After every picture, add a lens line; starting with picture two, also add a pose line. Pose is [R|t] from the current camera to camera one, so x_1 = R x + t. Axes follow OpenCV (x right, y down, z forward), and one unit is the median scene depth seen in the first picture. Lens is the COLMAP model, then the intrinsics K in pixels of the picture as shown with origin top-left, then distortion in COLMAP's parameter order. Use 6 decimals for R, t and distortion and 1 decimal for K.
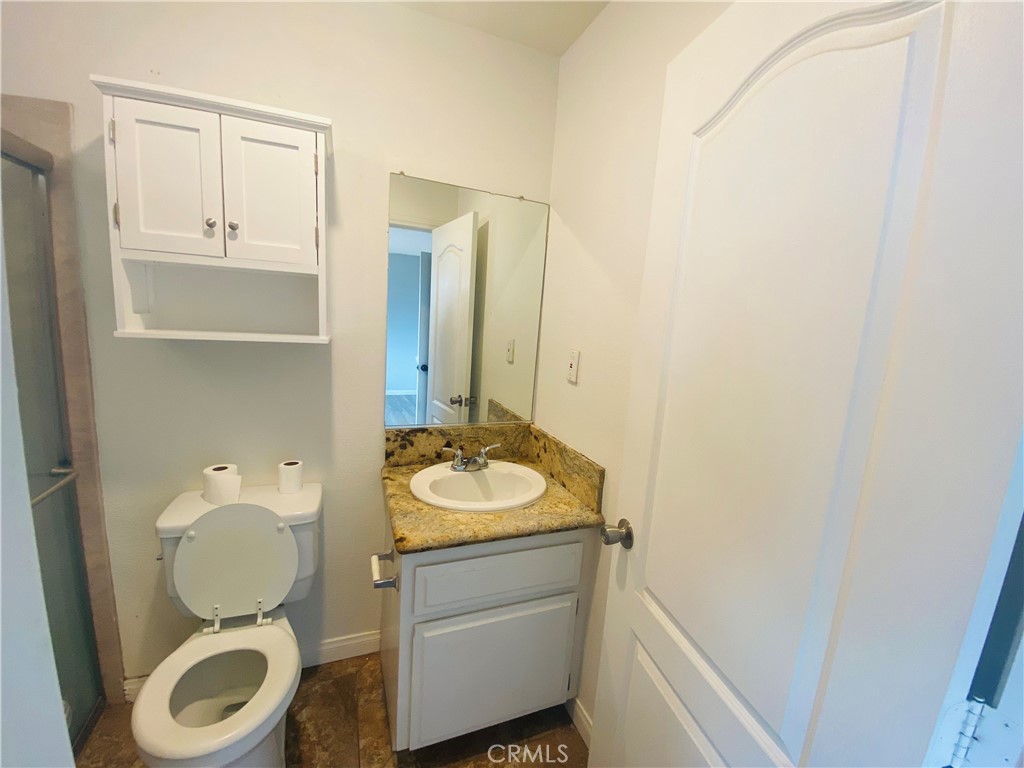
lens RADIAL K [[414.5, 0, 512.0], [0, 414.5, 384.0], [0, 0, 1]] dist [0.001299, -0.013872]
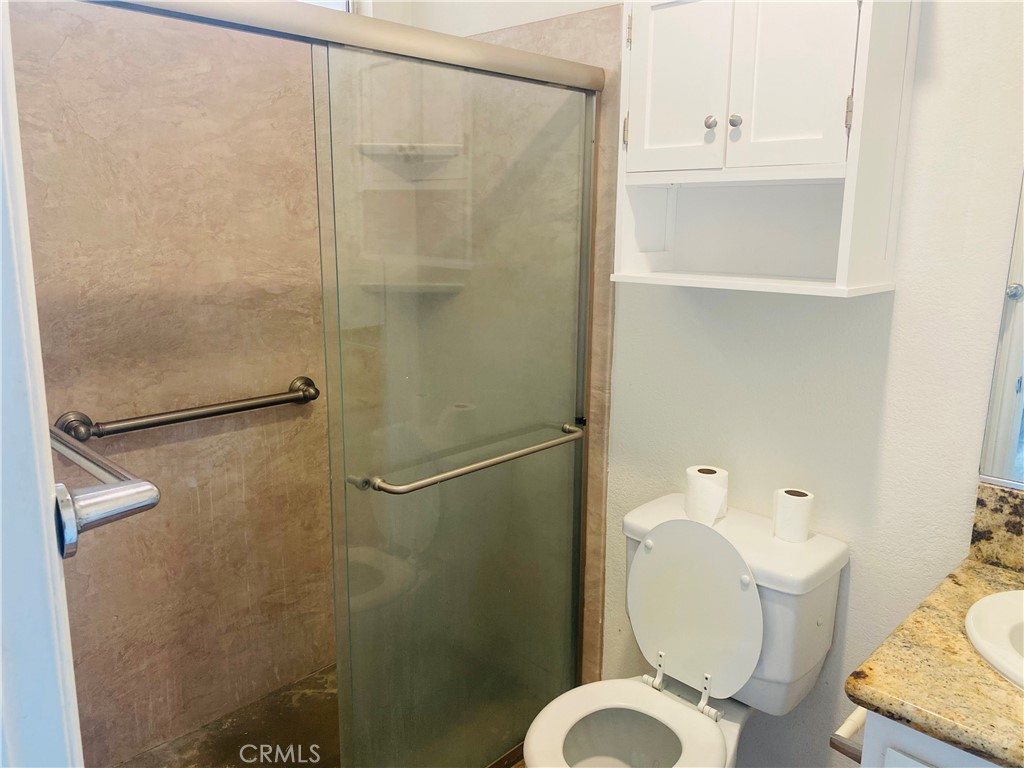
lens RADIAL K [[780.4, 0, 512.5], [0, 780.4, 381.6], [0, 0, 1]] dist [-0.002196, 0.003558]
pose [[0.399618, 0.127616, -0.907755, 0.357578], [-0.129564, 0.988184, 0.081885, -0.012016], [0.907479, 0.084889, 0.411431, 0.149380]]
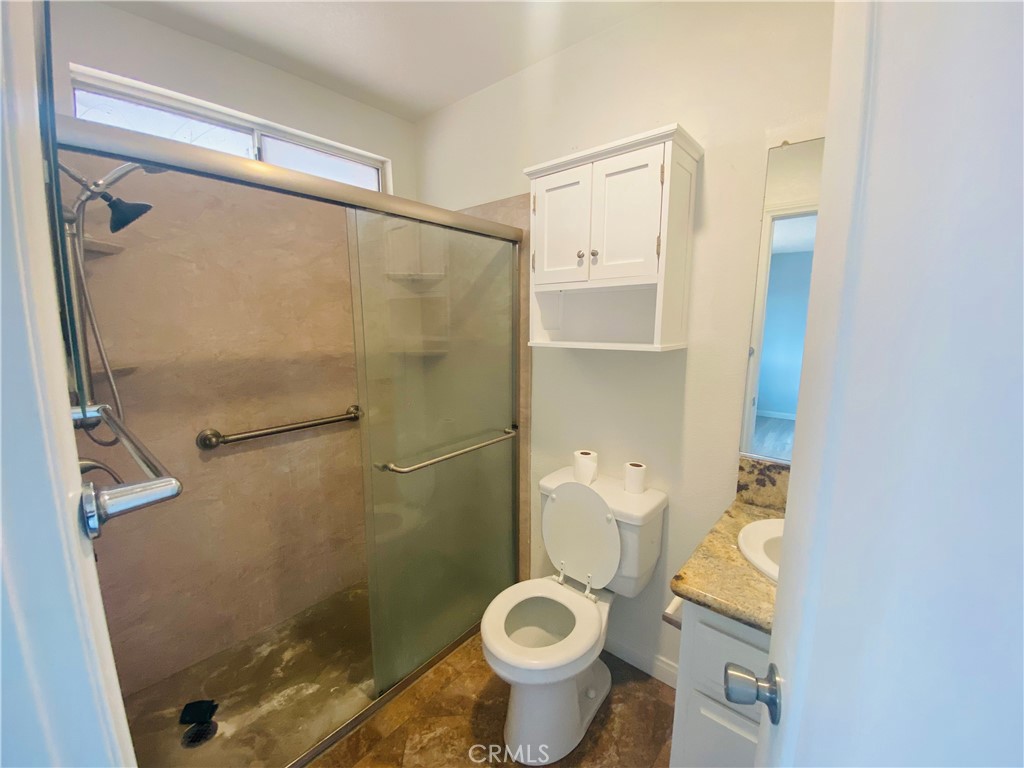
lens RADIAL K [[412.0, 0, 508.8], [0, 412.0, 386.1], [0, 0, 1]] dist [0.027297, -0.029800]
pose [[0.450468, 0.074503, -0.889678, 0.274417], [-0.111354, 0.993419, 0.026810, -0.002205], [0.885821, 0.086992, 0.455800, 0.233112]]
